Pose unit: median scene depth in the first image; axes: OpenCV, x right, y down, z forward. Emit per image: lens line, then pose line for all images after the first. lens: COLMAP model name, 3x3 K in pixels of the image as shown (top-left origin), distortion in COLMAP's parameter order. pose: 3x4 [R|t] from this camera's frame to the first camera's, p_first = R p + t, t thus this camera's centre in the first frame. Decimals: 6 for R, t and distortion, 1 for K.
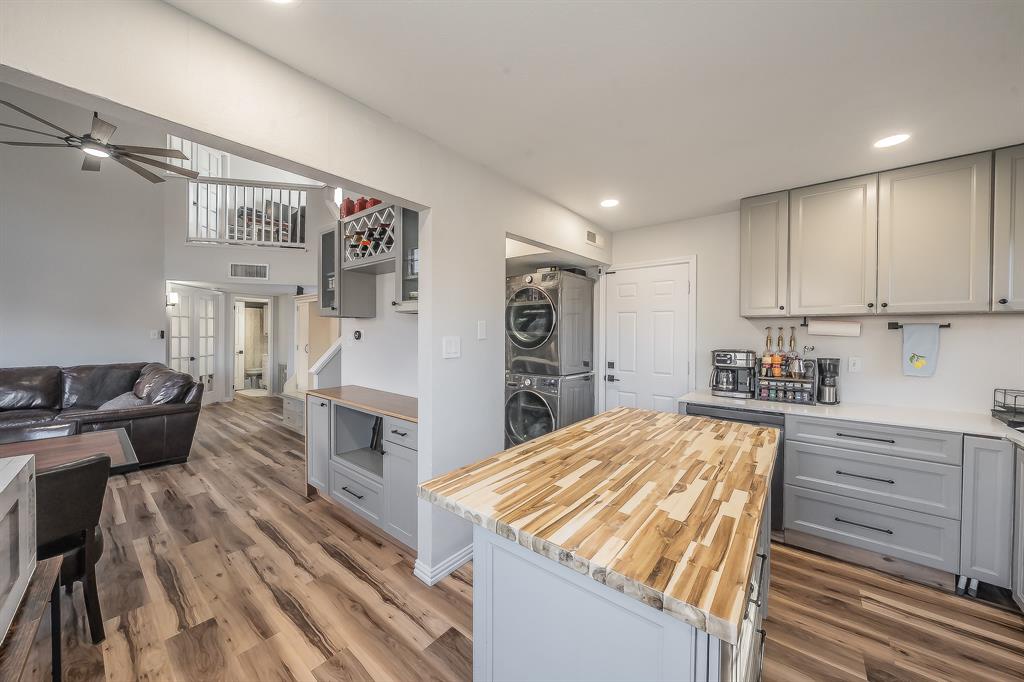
lens RADIAL K [[370.4, 0, 511.4], [0, 370.4, 335.8], [0, 0, 1]] dist [-0.000184, 0.000028]
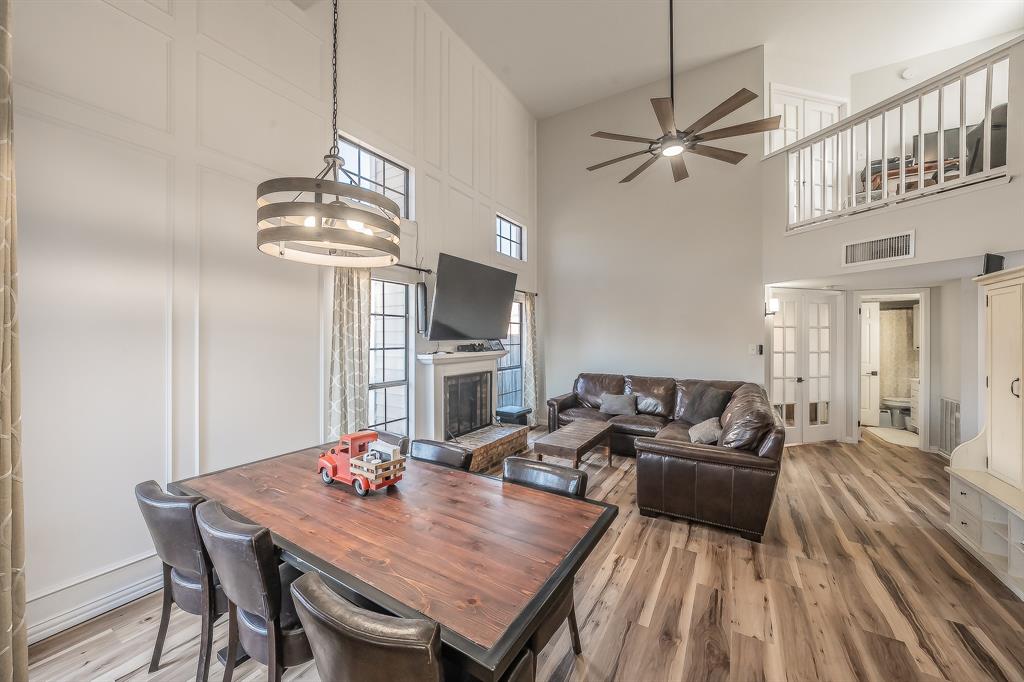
lens RADIAL K [[373.2, 0, 509.5], [0, 373.2, 338.0], [0, 0, 1]] dist [-0.001058, 0.000152]
pose [[0.142278, -0.011946, -0.989755, -0.215848], [-0.005839, 0.999900, -0.012908, -0.018318], [0.989810, 0.007616, 0.142194, 0.366712]]
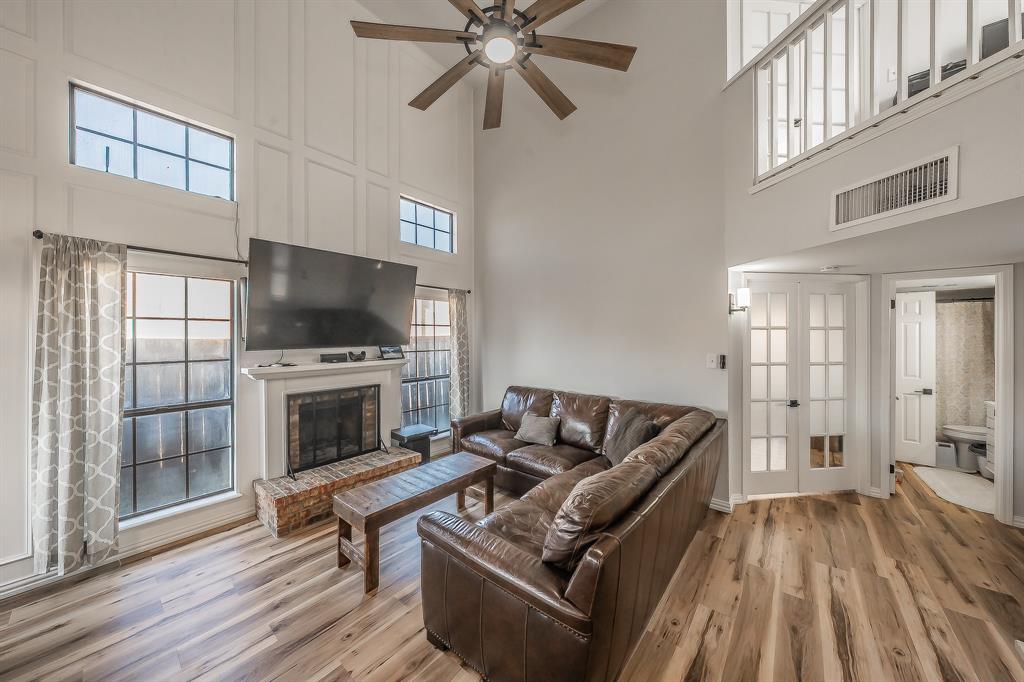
lens RADIAL K [[346.9, 0, 513.4], [0, 346.9, 337.6], [0, 0, 1]] dist [-0.000408, 0.000031]
pose [[-0.002426, -0.008528, -0.999961, -0.456667], [-0.003031, 0.999959, -0.008521, -0.041871], [0.999992, 0.003011, -0.002451, 0.780338]]
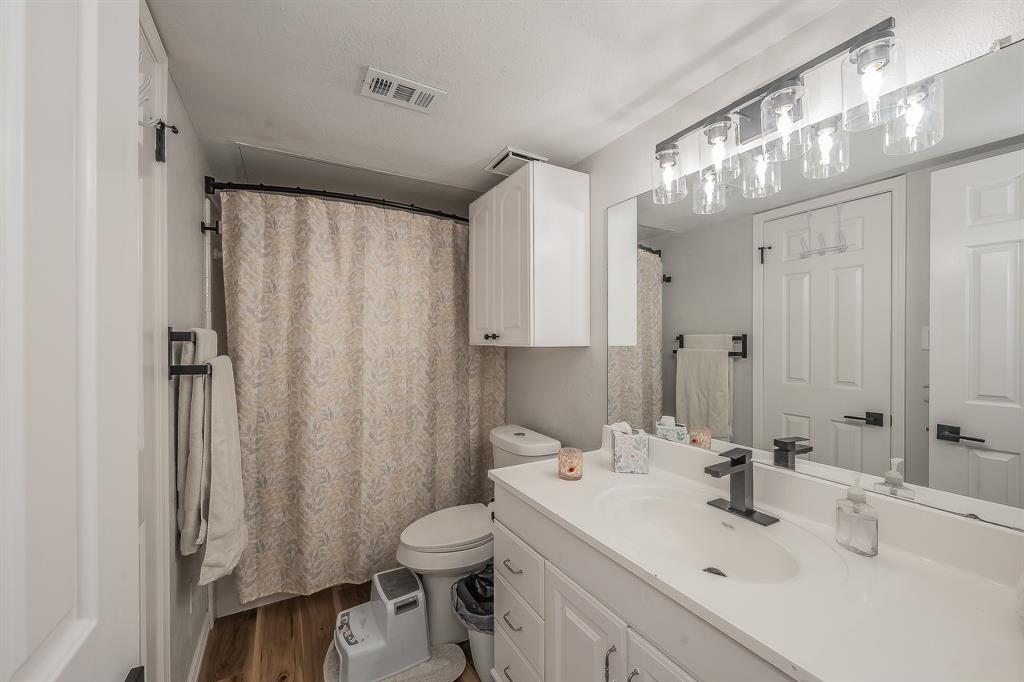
lens RADIAL K [[401.1, 0, 512.0], [0, 401.1, 341.0], [0, 0, 1]] dist [-0.000122, -0.000006]
pose [[0.938569, -0.010399, -0.344935, -1.109461], [0.009268, 0.999945, -0.004927, -0.003612], [0.344967, 0.001427, 0.938614, 1.550625]]
